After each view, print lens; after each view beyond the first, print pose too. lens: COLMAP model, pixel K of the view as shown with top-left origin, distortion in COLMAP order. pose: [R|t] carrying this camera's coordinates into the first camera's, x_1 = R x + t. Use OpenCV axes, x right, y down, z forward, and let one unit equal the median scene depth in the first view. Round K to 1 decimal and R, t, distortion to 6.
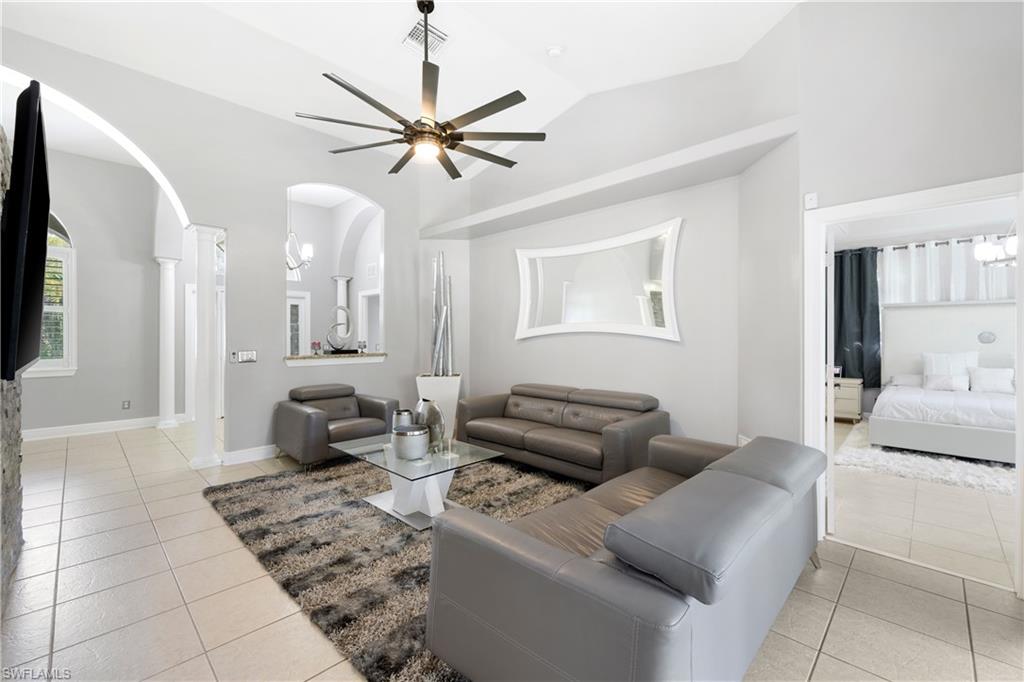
lens RADIAL K [[427.7, 0, 503.2], [0, 427.7, 336.6], [0, 0, 1]] dist [-0.002802, 0.000301]
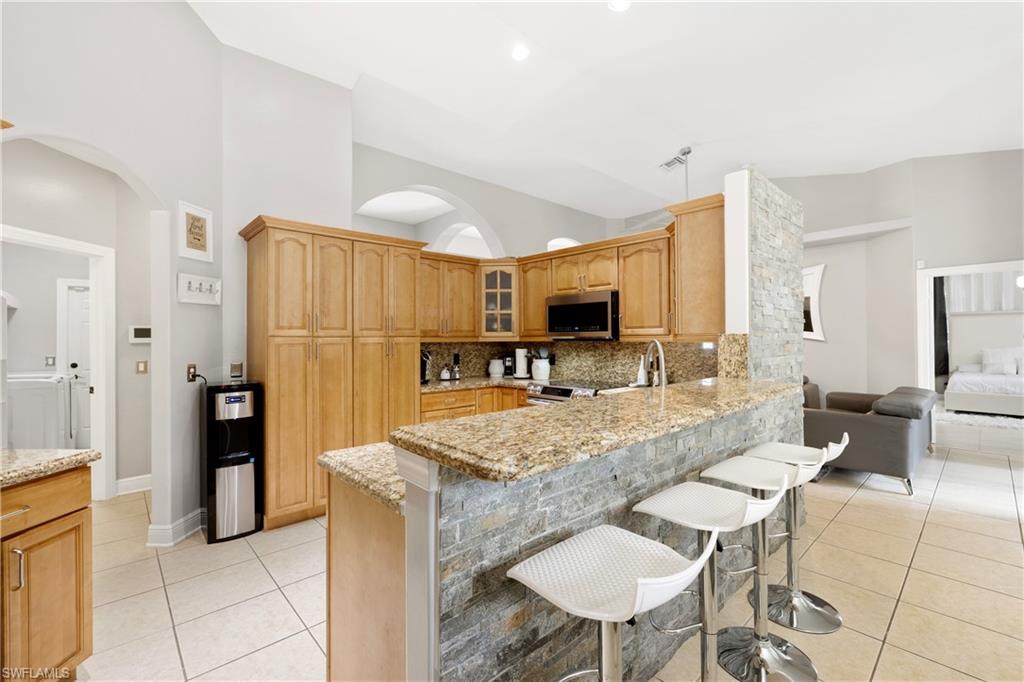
lens RADIAL K [[427.7, 0, 507.8], [0, 427.7, 336.2], [0, 0, 1]] dist [-0.002802, 0.000301]
pose [[0.998485, -0.007282, -0.054540, -0.590643], [0.006887, 0.999949, -0.007439, -0.001510], [0.054591, 0.007052, 0.998484, -0.578465]]
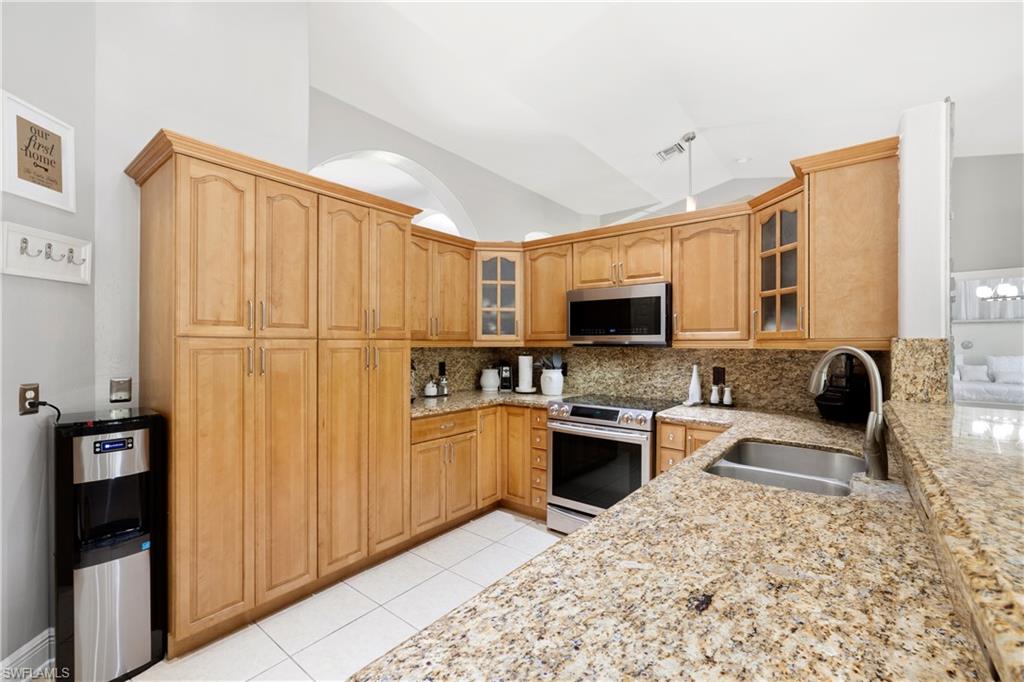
lens RADIAL K [[427.7, 0, 508.5], [0, 427.7, 344.0], [0, 0, 1]] dist [-0.002802, 0.000301]
pose [[0.995172, -0.000054, 0.098146, -0.717690], [0.000104, 1.000000, -0.000502, -0.001667], [-0.098146, 0.000510, 0.995172, -0.381544]]
